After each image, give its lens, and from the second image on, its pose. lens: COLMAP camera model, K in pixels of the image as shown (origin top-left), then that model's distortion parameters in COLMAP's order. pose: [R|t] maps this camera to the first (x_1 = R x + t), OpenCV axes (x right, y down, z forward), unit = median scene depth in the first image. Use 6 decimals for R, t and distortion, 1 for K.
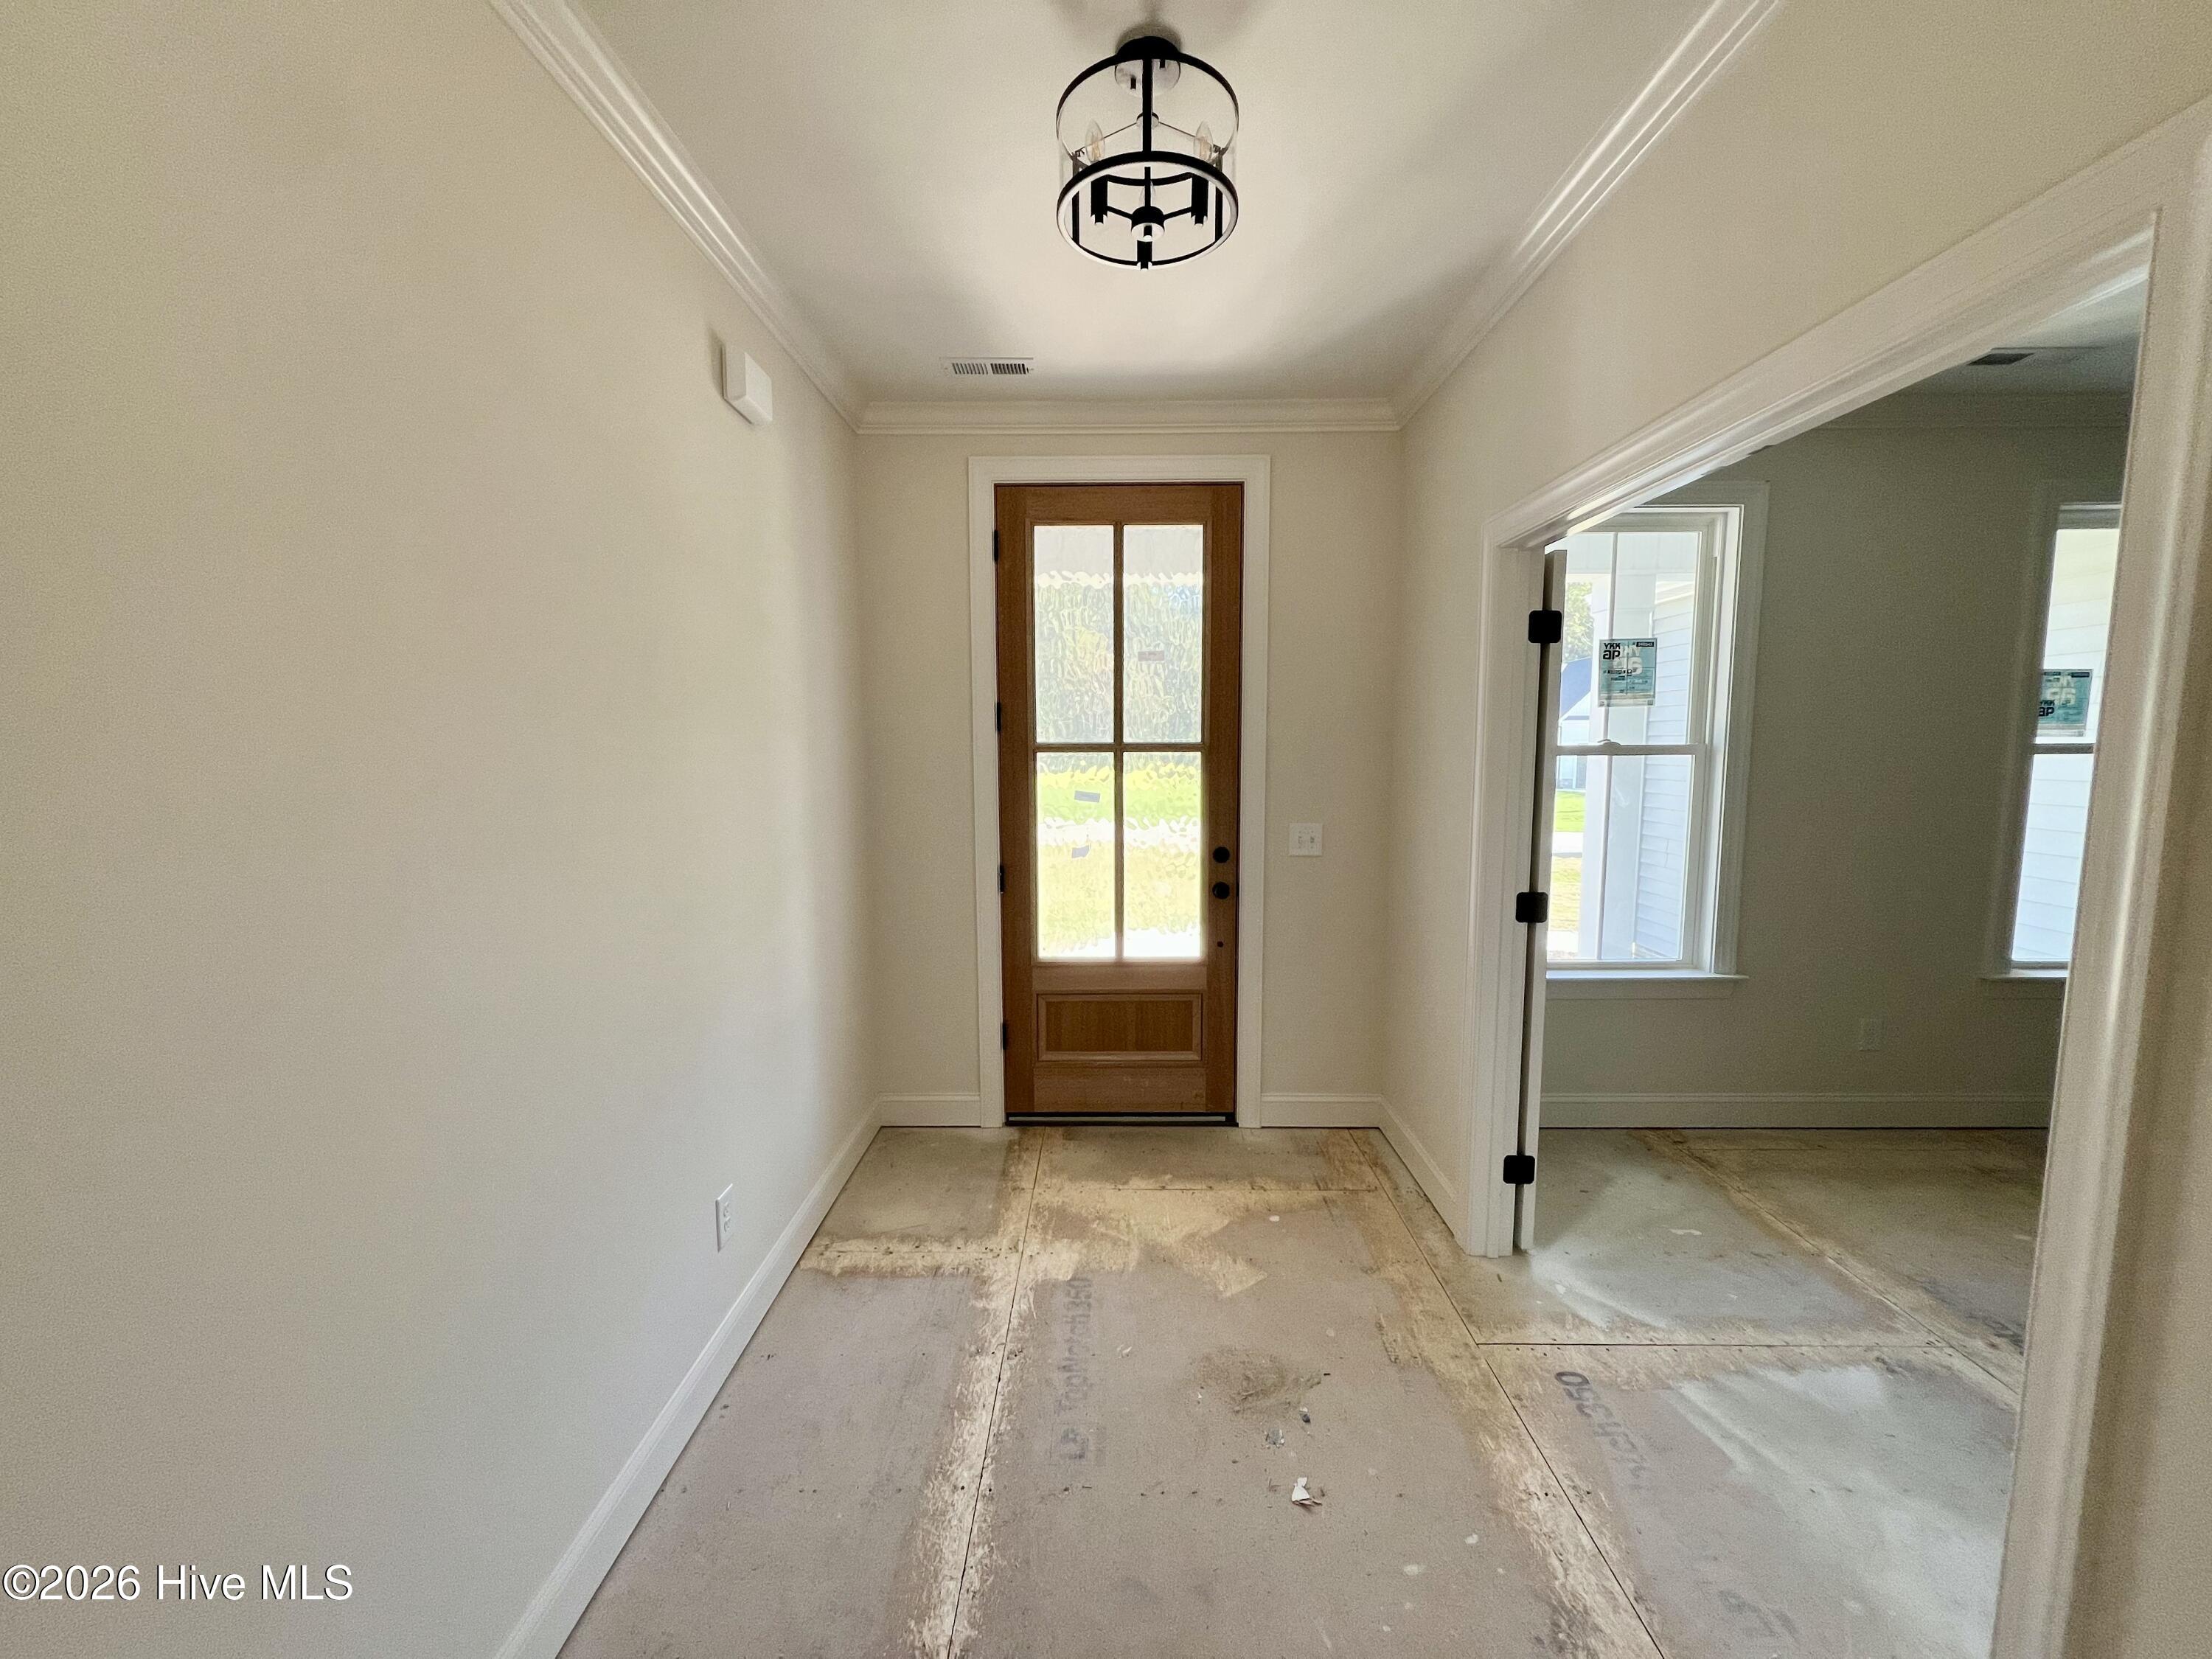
lens RADIAL K [[882.8, 0, 1104.3], [0, 882.8, 833.7], [0, 0, 1]] dist [-0.002120, 0.000162]
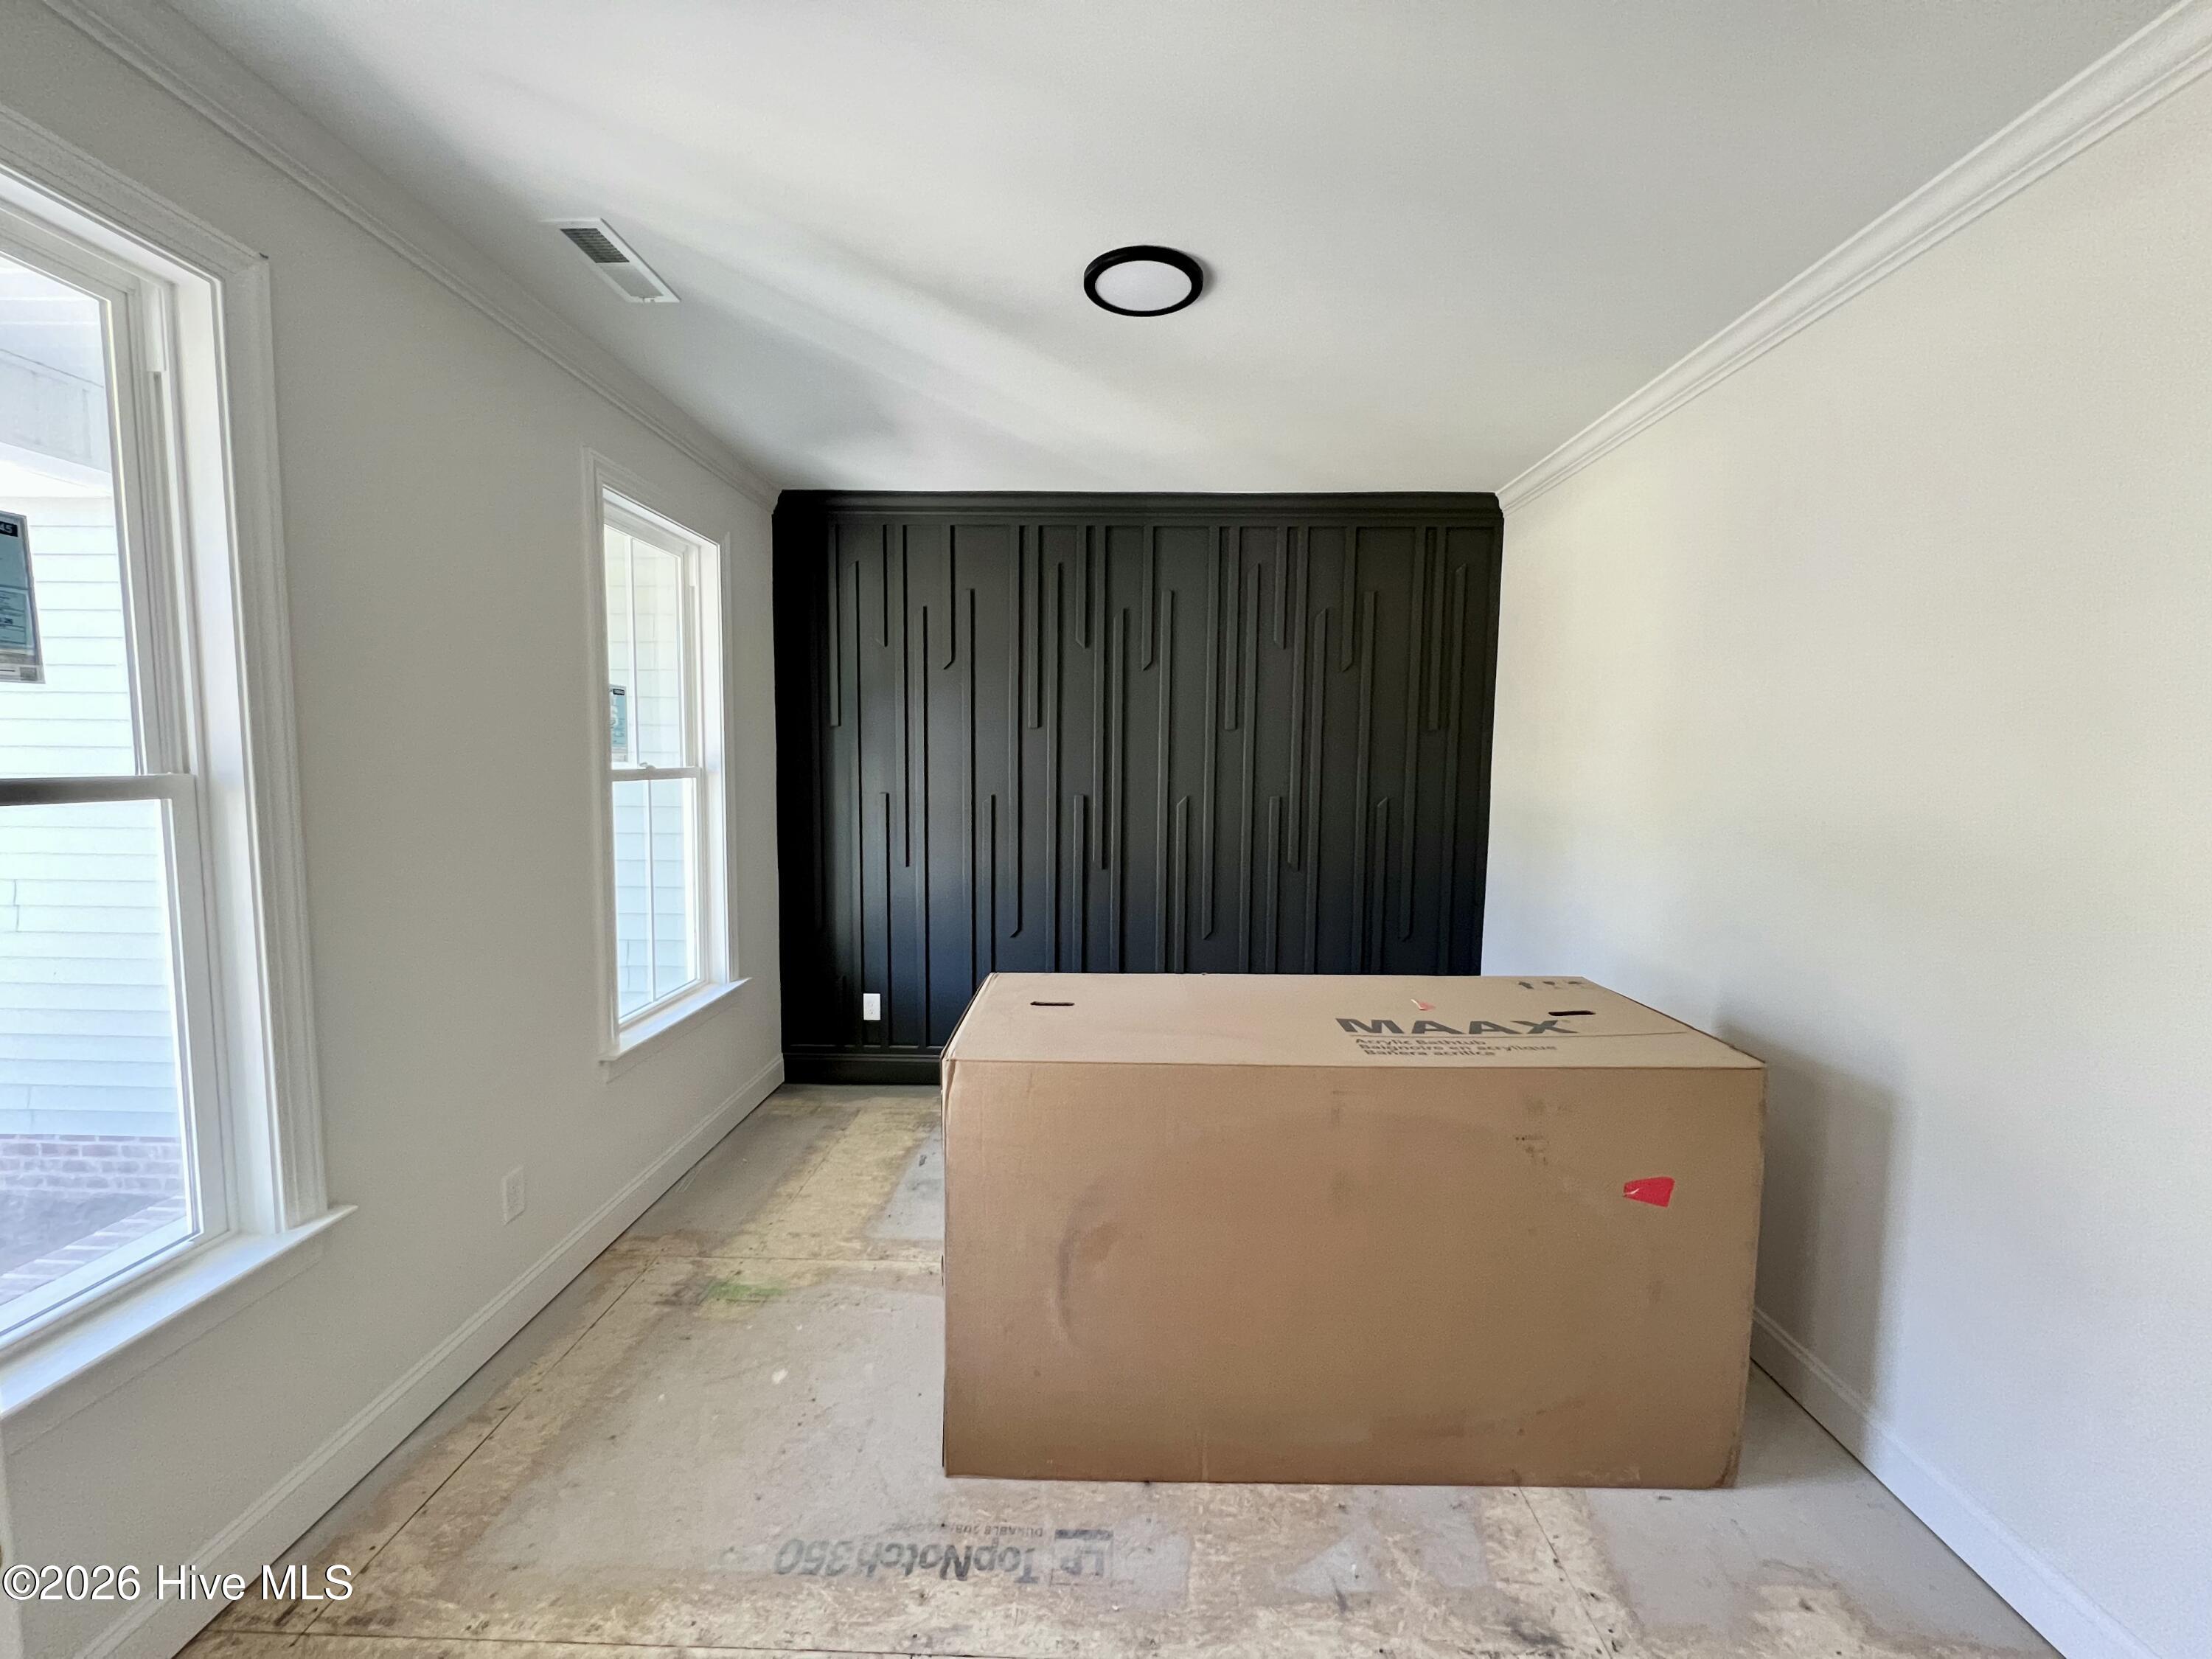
lens RADIAL K [[894.0, 0, 1099.7], [0, 894.0, 836.6], [0, 0, 1]] dist [0.000493, 0.000160]
pose [[0.020703, -0.078724, 0.996681, 0.213558], [0.099800, 0.992079, 0.076287, -0.056635], [-0.994792, 0.097890, 0.028396, 0.508795]]
